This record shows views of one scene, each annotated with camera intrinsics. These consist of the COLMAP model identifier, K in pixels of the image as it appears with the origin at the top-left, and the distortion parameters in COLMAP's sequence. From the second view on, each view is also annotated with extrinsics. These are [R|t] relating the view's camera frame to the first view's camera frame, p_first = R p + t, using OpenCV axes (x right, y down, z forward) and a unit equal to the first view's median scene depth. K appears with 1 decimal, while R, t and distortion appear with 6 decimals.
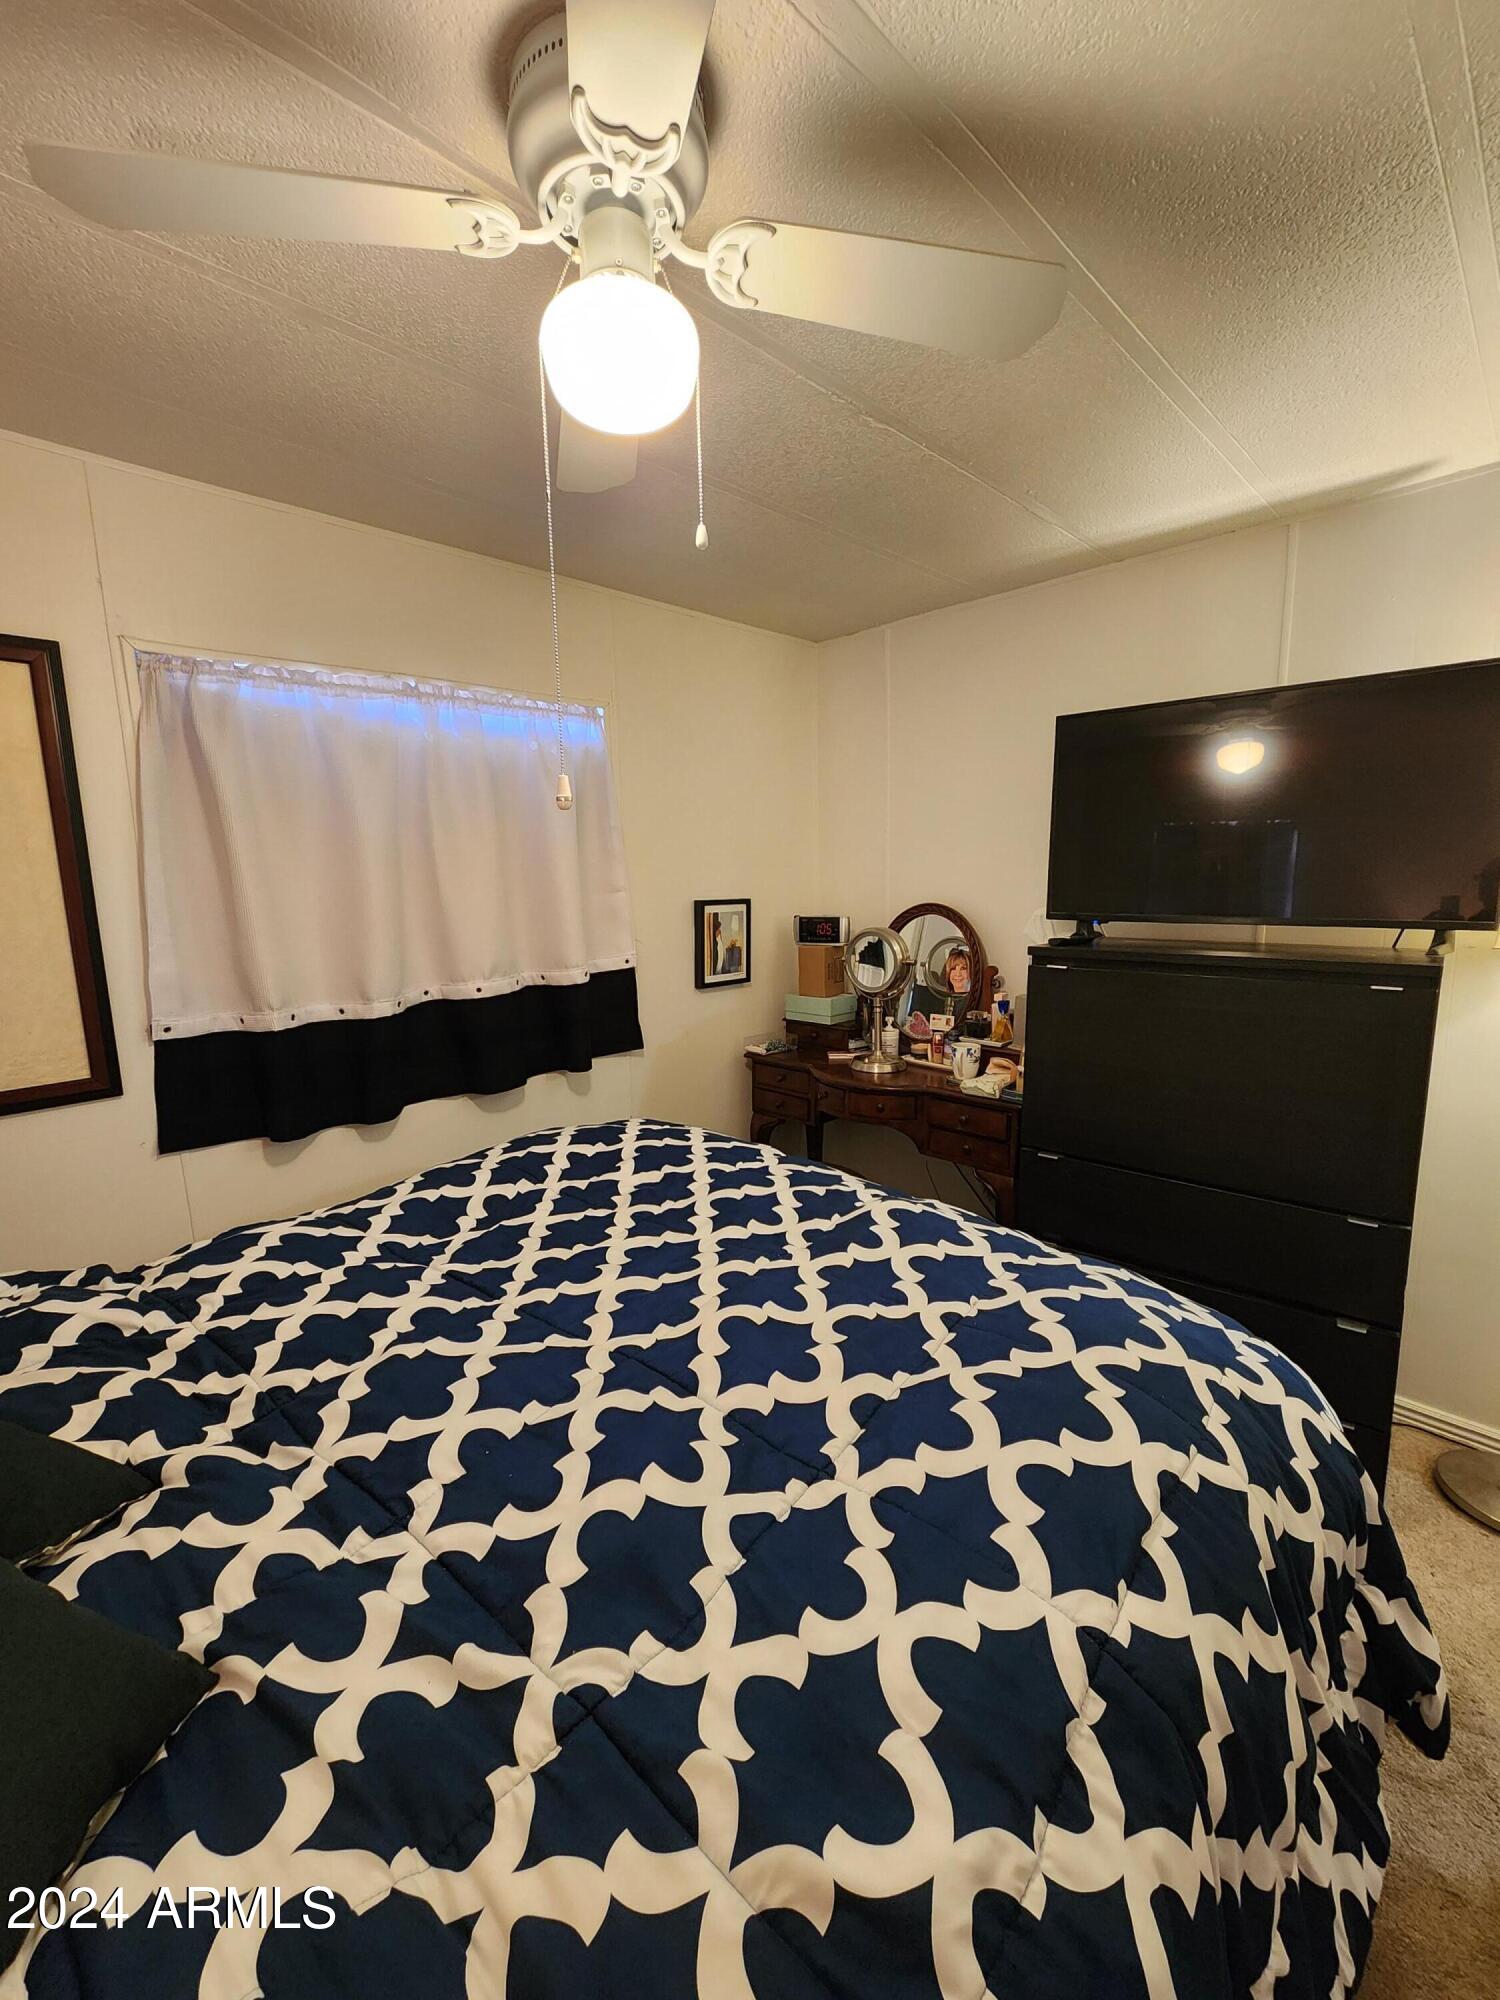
lens RADIAL K [[824.5, 0, 748.0], [0, 824.5, 992.3], [0, 0, 1]] dist [-0.004713, 0.000682]
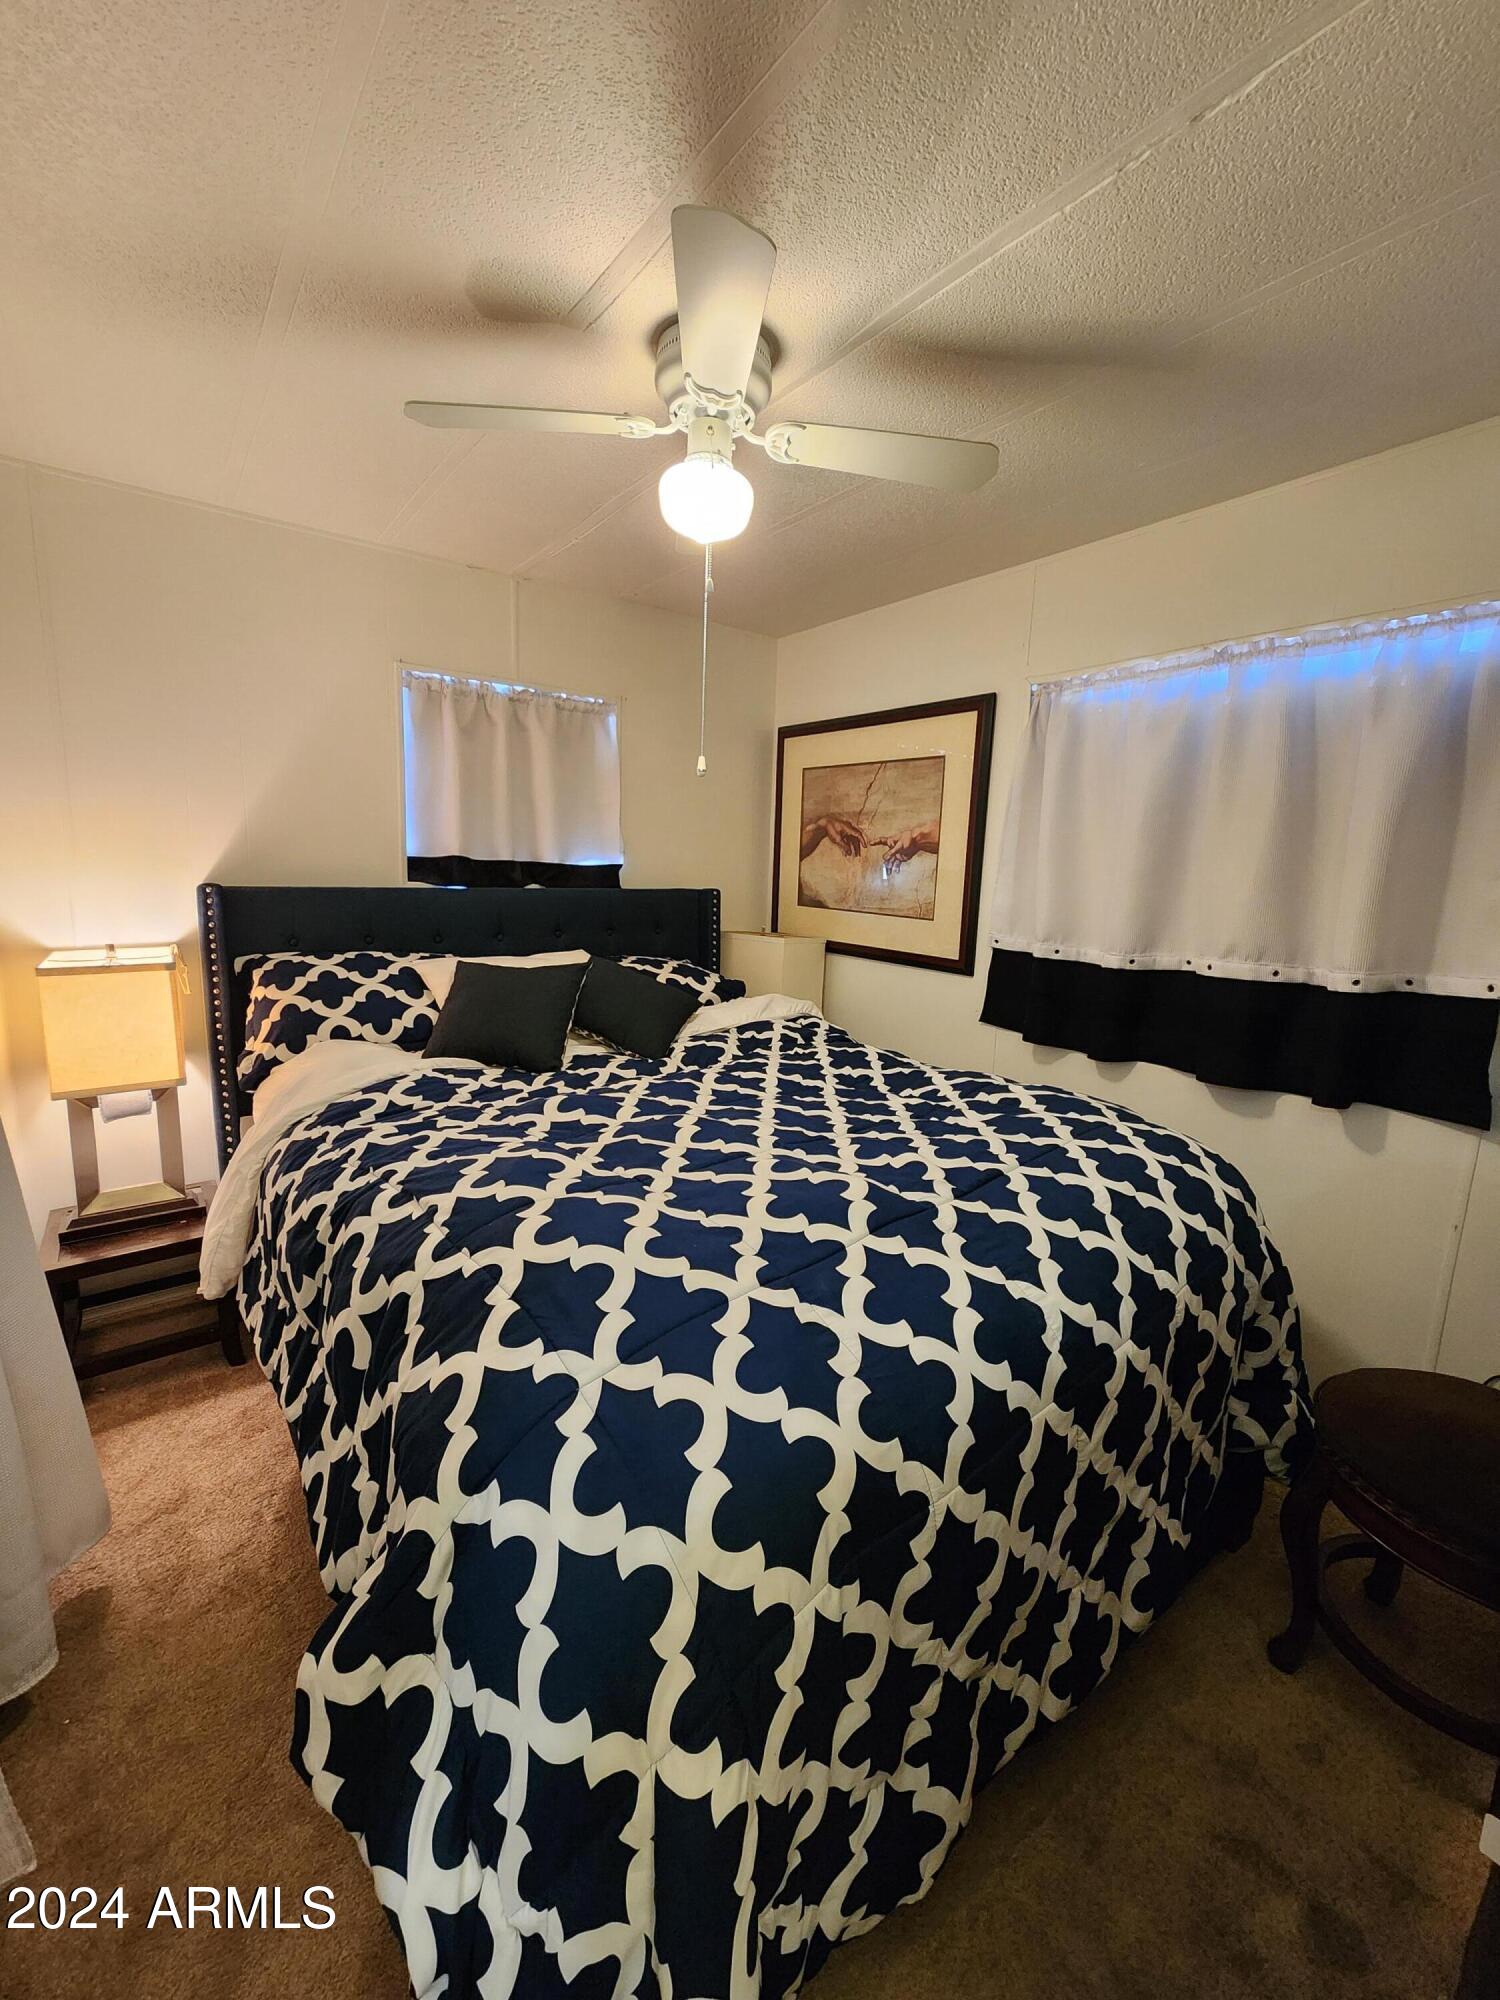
lens RADIAL K [[824.5, 0, 741.2], [0, 824.5, 993.2], [0, 0, 1]] dist [-0.004713, 0.000682]
pose [[-0.160910, 0.177972, -0.970790, 0.732952], [-0.176361, 0.962592, 0.205701, -0.078968], [0.971084, 0.204309, -0.123503, 0.658804]]
